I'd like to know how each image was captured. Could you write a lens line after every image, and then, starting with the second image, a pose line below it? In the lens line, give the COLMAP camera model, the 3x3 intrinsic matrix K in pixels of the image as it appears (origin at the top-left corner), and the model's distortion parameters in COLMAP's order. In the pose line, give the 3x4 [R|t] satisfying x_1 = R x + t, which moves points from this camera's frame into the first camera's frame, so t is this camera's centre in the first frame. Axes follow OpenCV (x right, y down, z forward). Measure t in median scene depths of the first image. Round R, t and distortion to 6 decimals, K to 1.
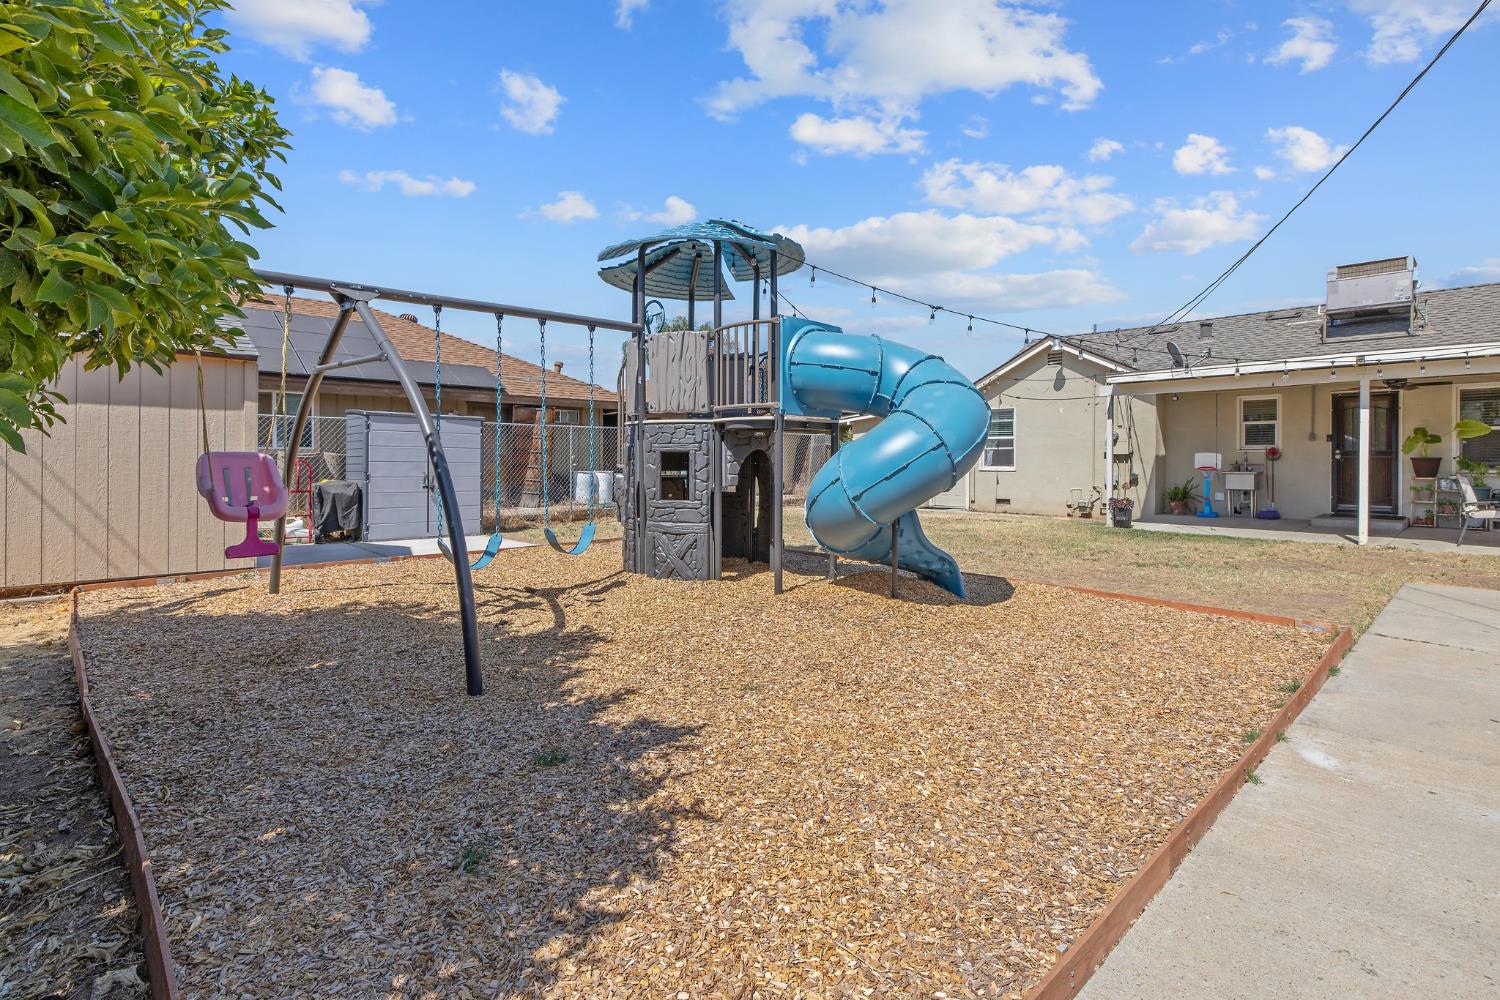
lens RADIAL K [[730.1, 0, 691.6], [0, 730.1, 481.3], [0, 0, 1]] dist [0.000051, -0.000219]
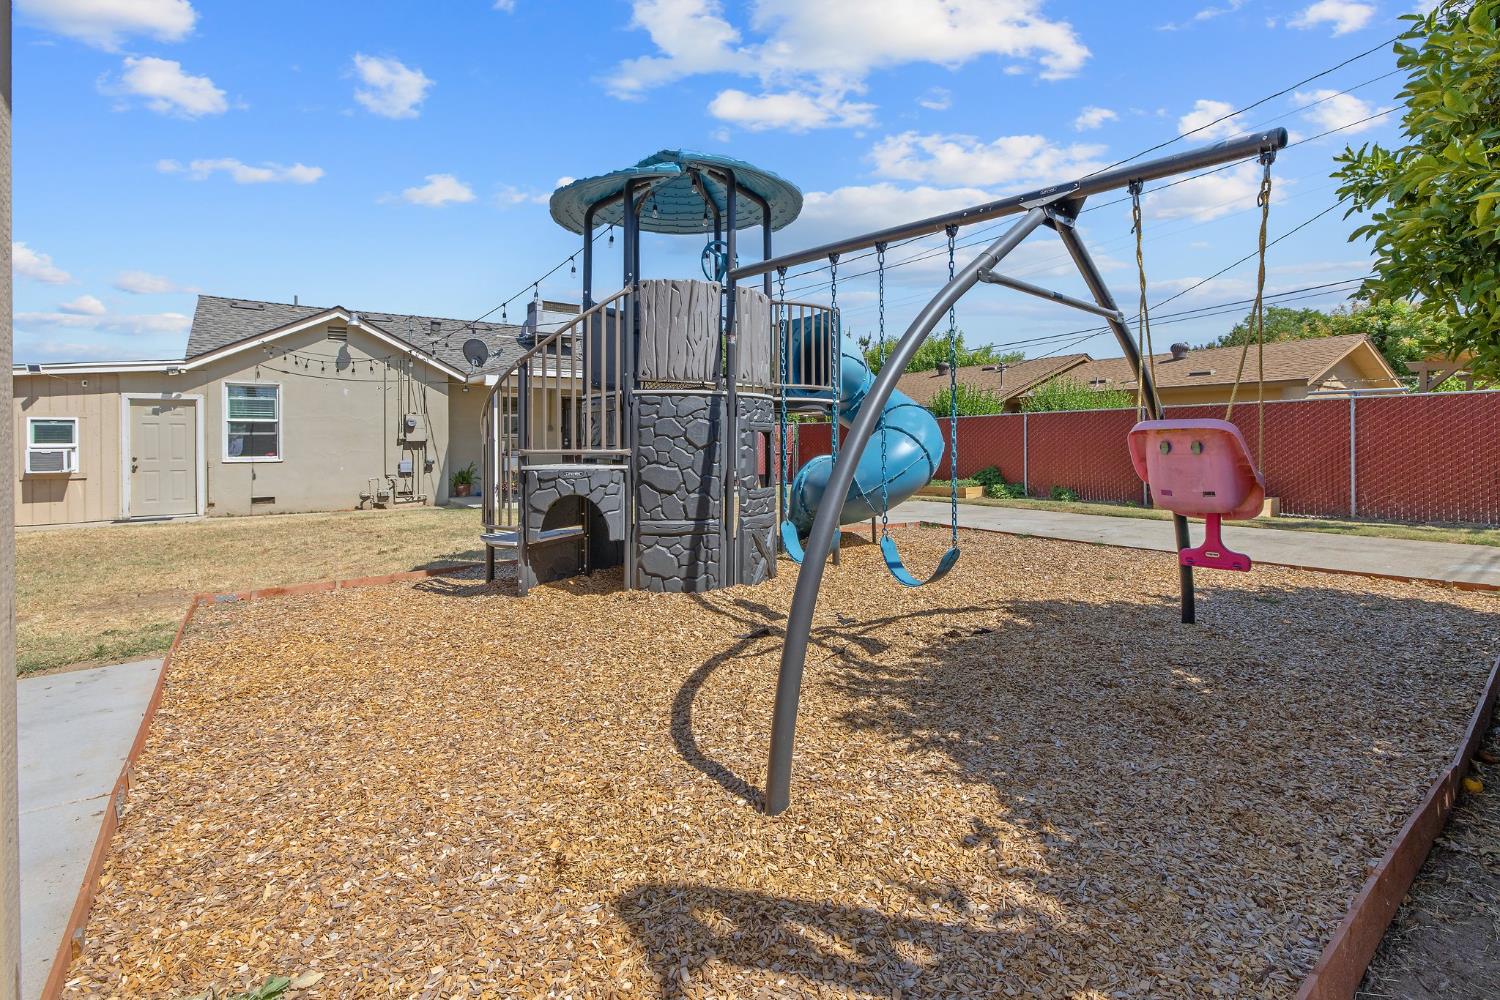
lens RADIAL K [[719.9, 0, 752.1], [0, 719.9, 449.0], [0, 0, 1]] dist [0.000013, -0.000112]
pose [[0.999393, -0.021584, -0.027336, 0.184533], [0.021169, 0.999657, -0.015400, -0.001268], [0.027659, 0.014812, 0.999508, 0.029179]]
